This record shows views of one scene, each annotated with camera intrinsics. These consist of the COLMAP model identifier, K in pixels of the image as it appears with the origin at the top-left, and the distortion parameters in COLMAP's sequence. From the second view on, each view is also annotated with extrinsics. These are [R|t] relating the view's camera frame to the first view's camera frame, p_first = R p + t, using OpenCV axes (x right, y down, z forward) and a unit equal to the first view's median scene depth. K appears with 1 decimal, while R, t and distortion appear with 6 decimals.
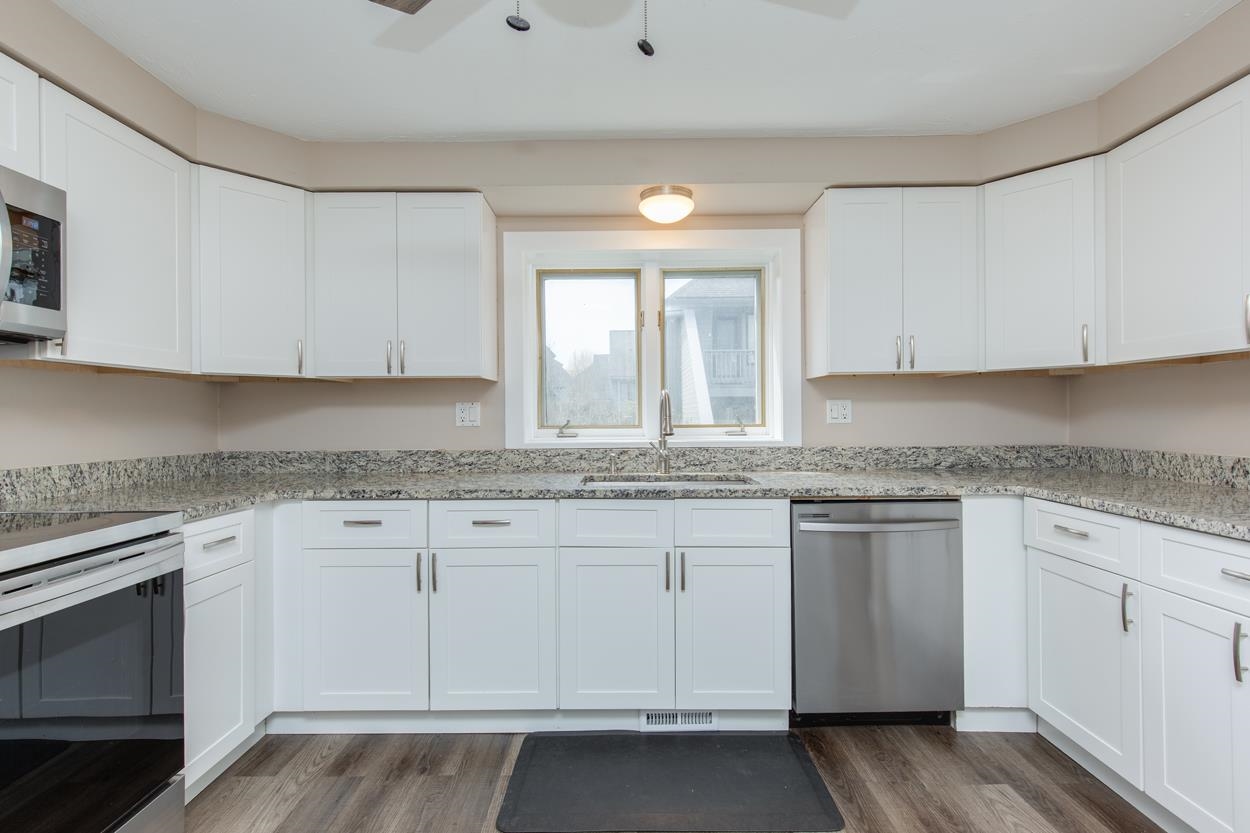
lens RADIAL K [[580.8, 0, 618.7], [0, 580.8, 413.7], [0, 0, 1]] dist [0.003538, -0.000717]
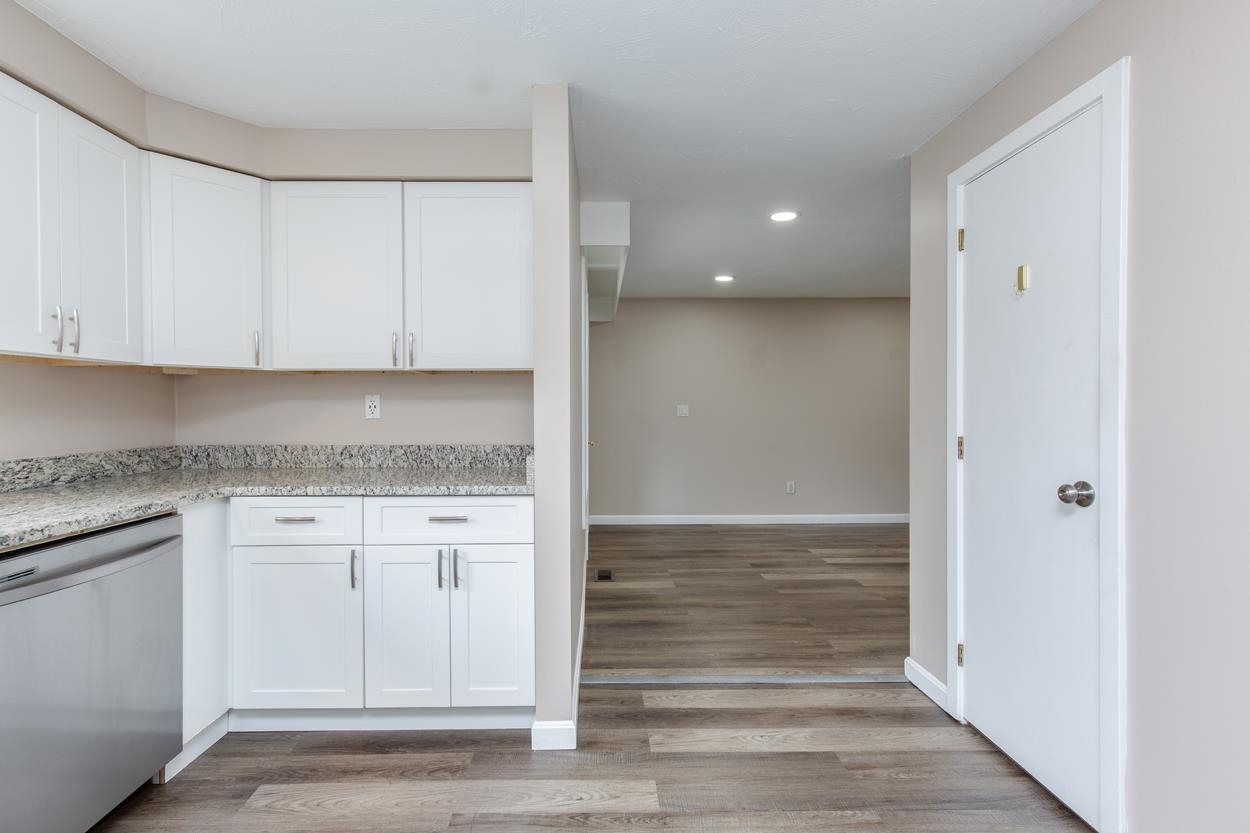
lens RADIAL K [[580.8, 0, 618.7], [0, 580.8, 413.7], [0, 0, 1]] dist [0.003538, -0.000717]
pose [[-0.031078, -0.000744, 0.999517, -0.277811], [-0.000626, 1.000000, 0.000725, -0.000718], [-0.999517, -0.000603, -0.031079, 0.334558]]
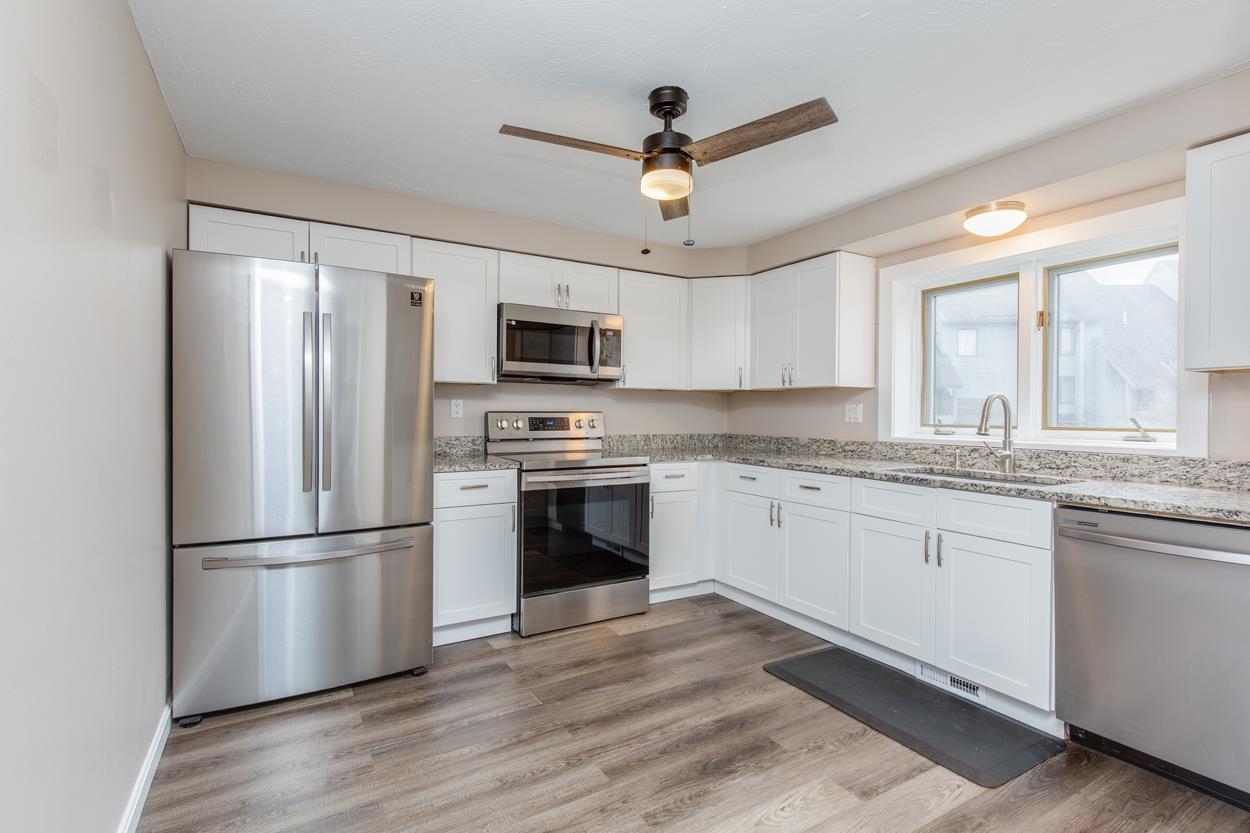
lens RADIAL K [[552.6, 0, 652.4], [0, 552.6, 413.6], [0, 0, 1]] dist [0.000539, 0.000454]
pose [[0.560559, 0.013354, -0.828006, 0.632208], [-0.008931, 0.999909, 0.010079, -0.008089], [0.828066, 0.001745, 0.560628, -0.092983]]
